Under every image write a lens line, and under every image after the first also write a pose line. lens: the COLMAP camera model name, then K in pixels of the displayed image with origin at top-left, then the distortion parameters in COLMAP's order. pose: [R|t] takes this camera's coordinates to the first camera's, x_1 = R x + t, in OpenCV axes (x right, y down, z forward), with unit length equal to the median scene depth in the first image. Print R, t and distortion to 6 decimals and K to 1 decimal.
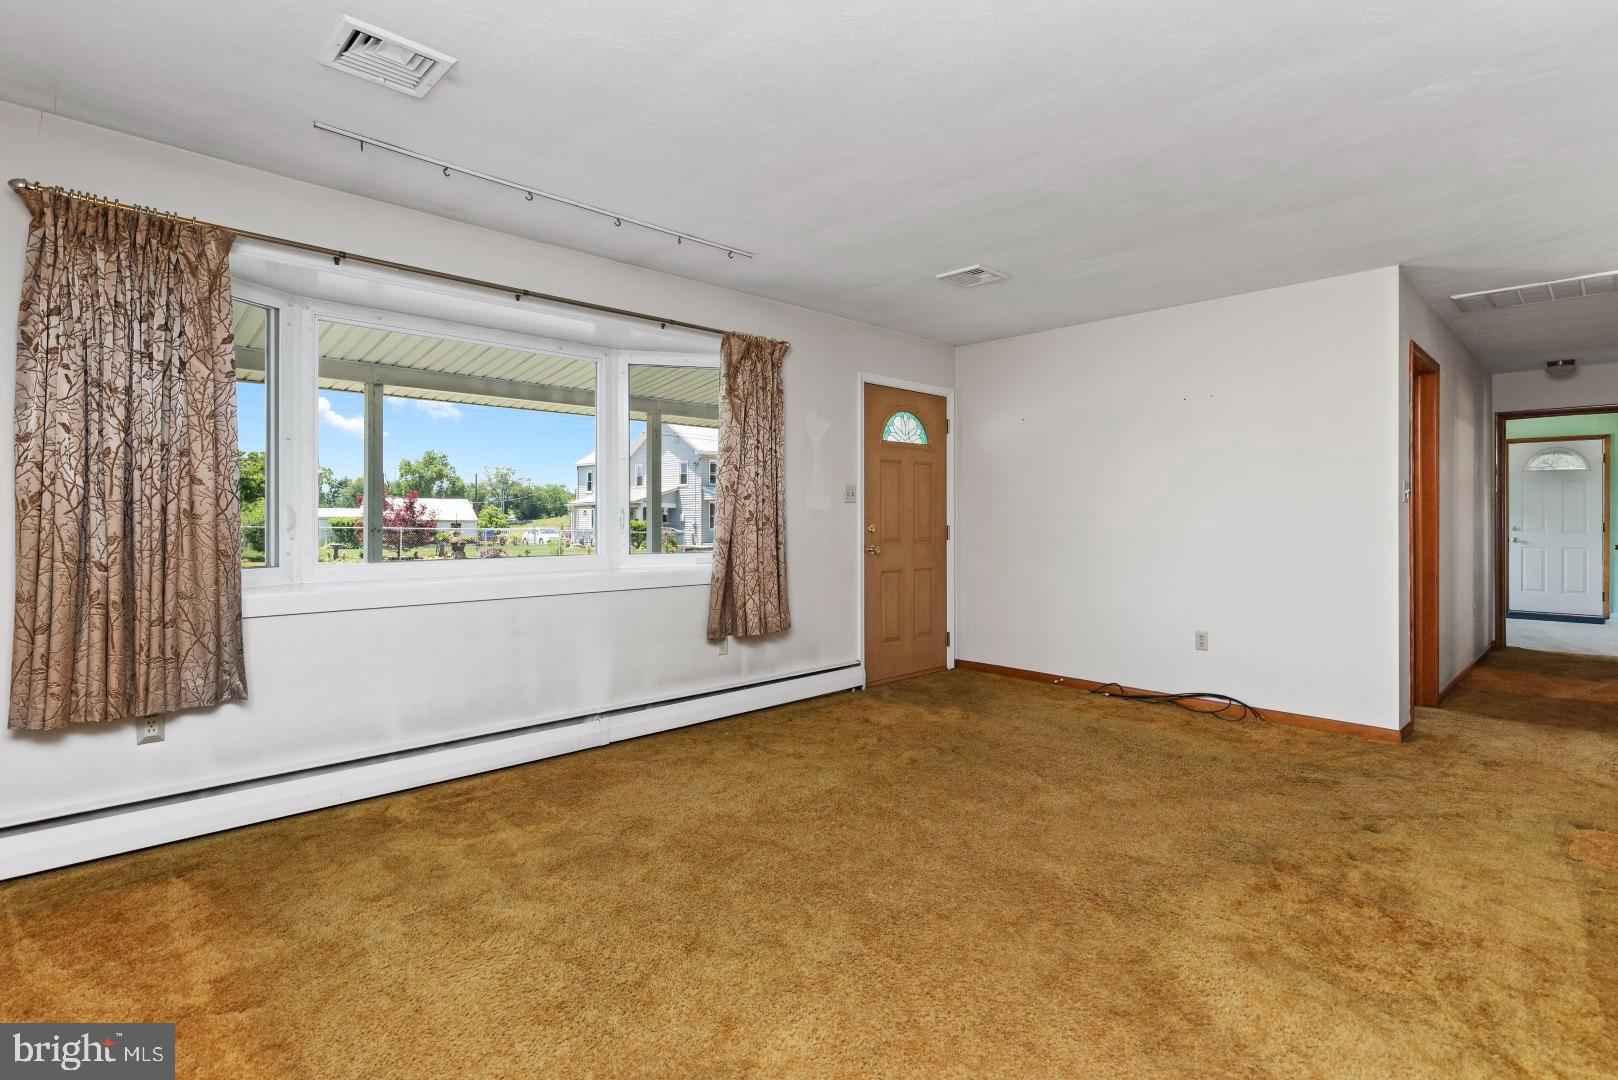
lens RADIAL K [[789.5, 0, 818.9], [0, 789.5, 516.0], [0, 0, 1]] dist [0.000280, 0.000394]
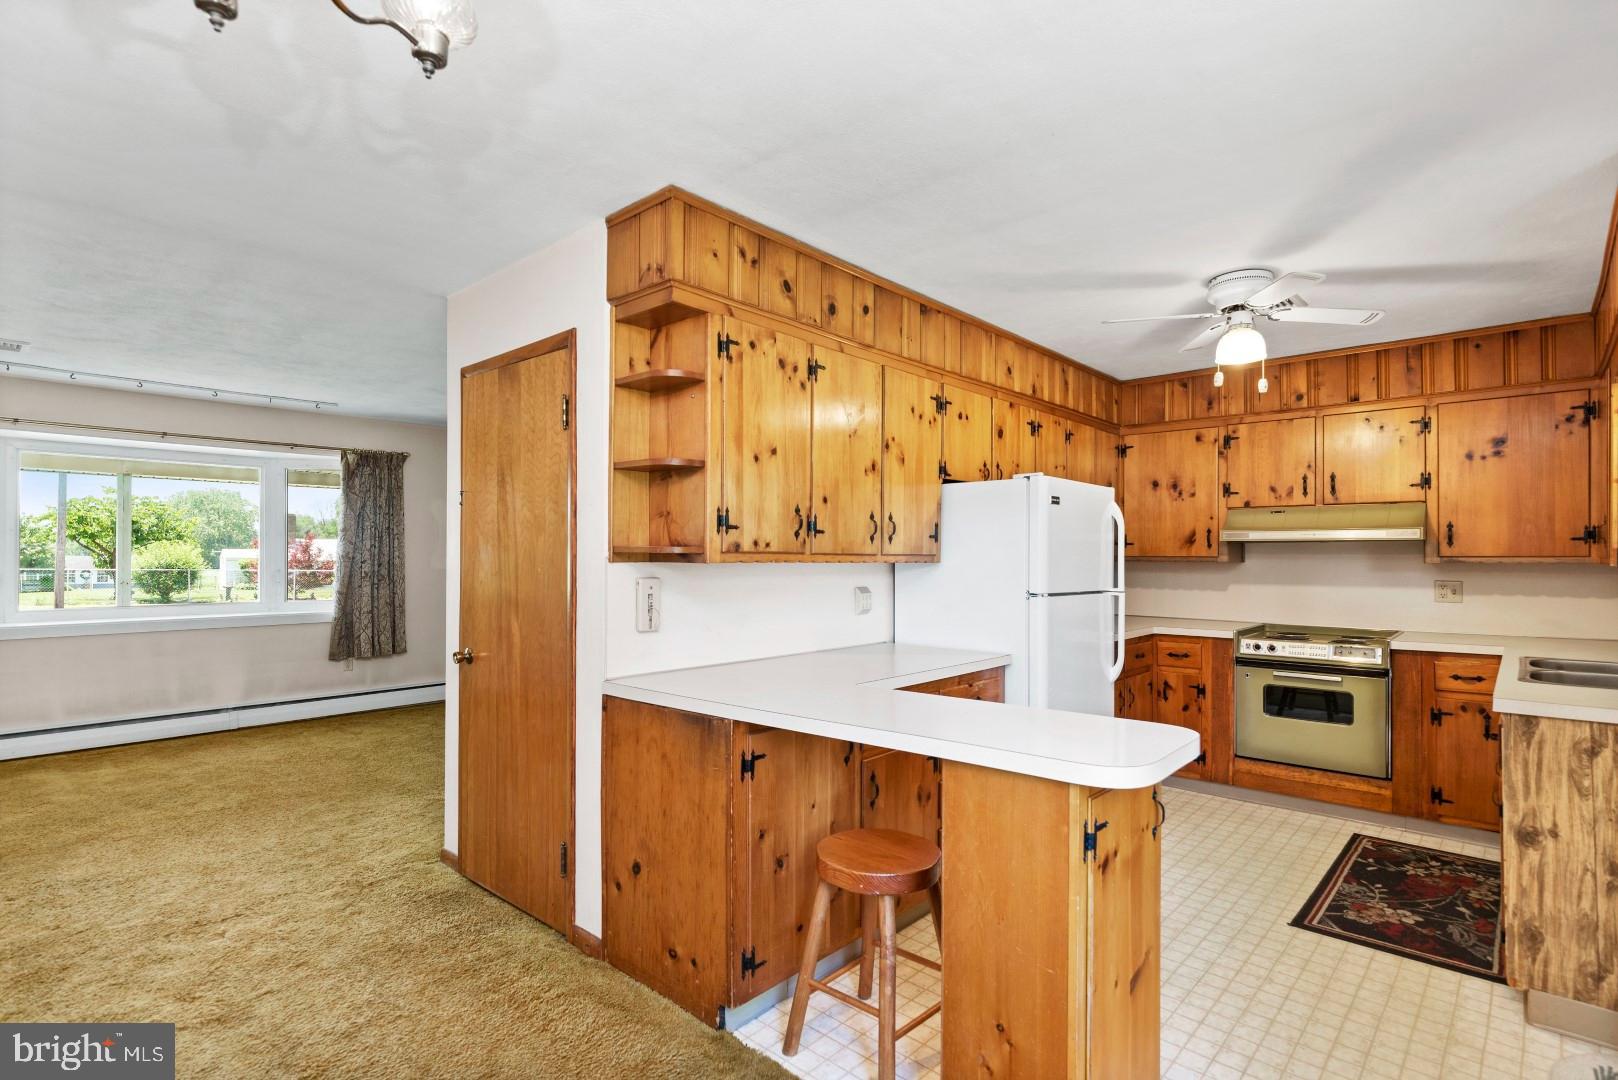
lens RADIAL K [[789.5, 0, 831.2], [0, 789.5, 551.0], [0, 0, 1]] dist [0.000280, 0.000394]
pose [[0.998113, 0.001101, 0.061387, 0.694060], [-0.000855, 0.999992, -0.004020, -0.039698], [-0.061391, 0.003959, 0.998106, -0.515520]]
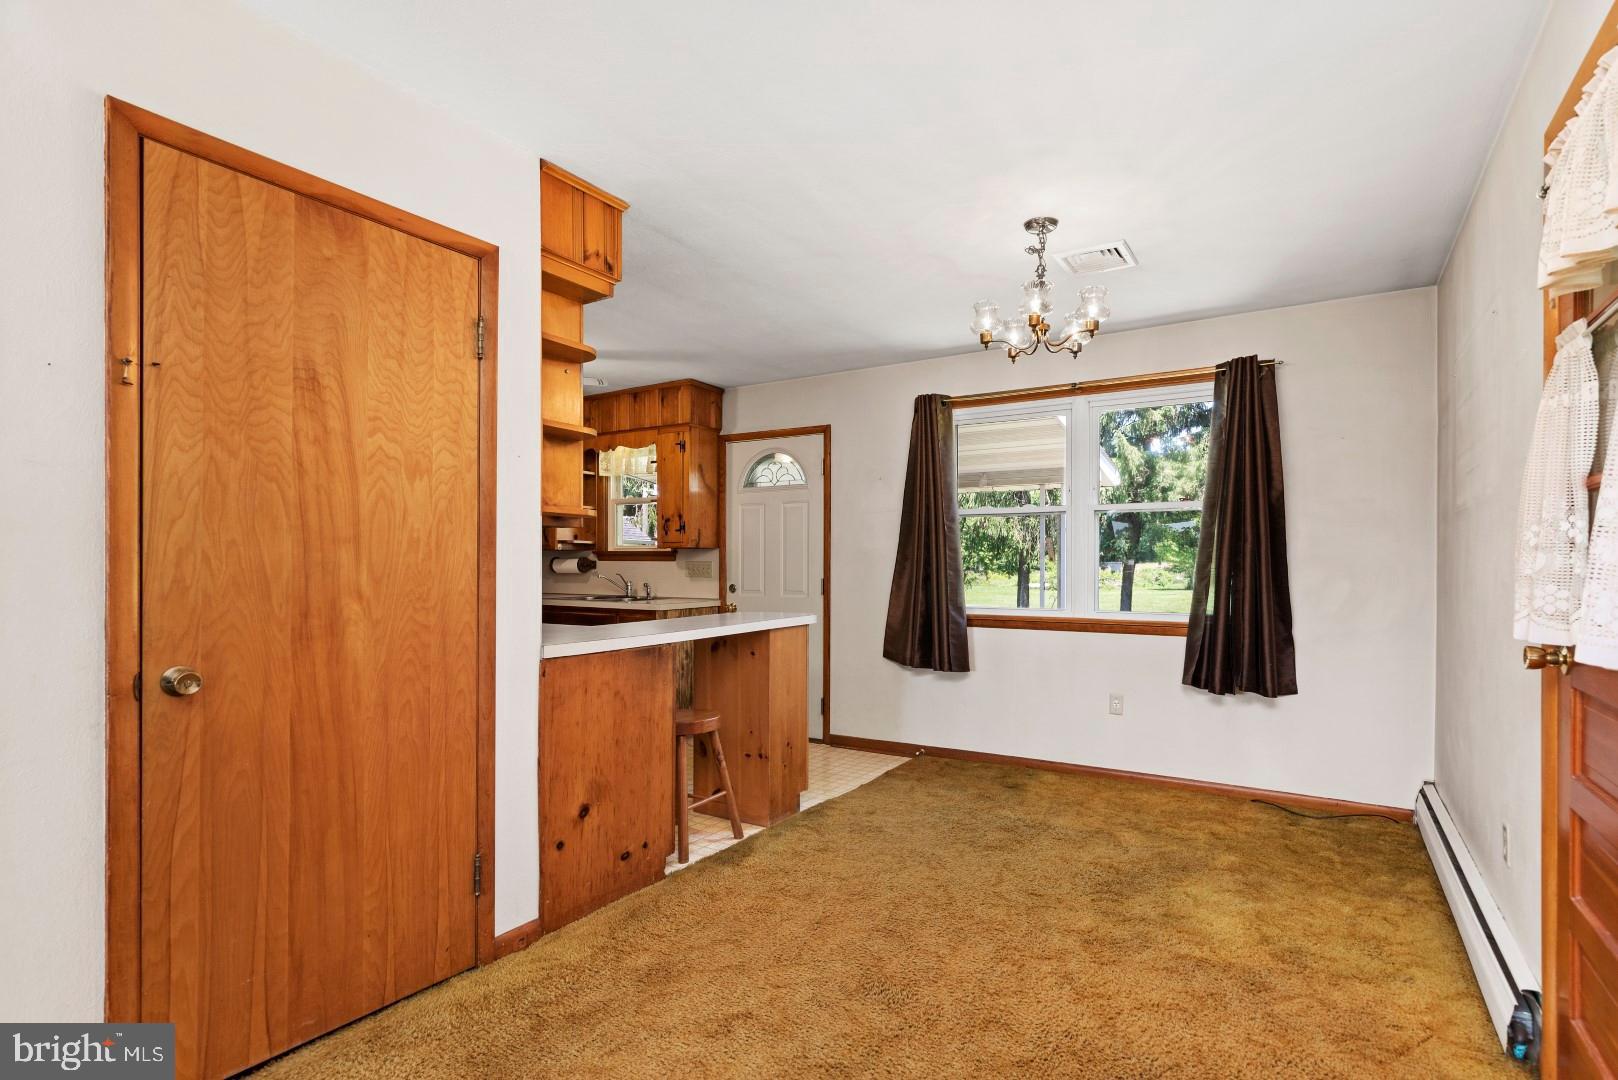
lens RADIAL K [[789.5, 0, 835.4], [0, 789.5, 568.5], [0, 0, 1]] dist [0.000280, 0.000394]
pose [[-0.237036, -0.005208, 0.971487, -0.071482], [-0.000430, 0.999986, 0.005256, -0.001362], [-0.971501, 0.000828, -0.237035, 0.038822]]
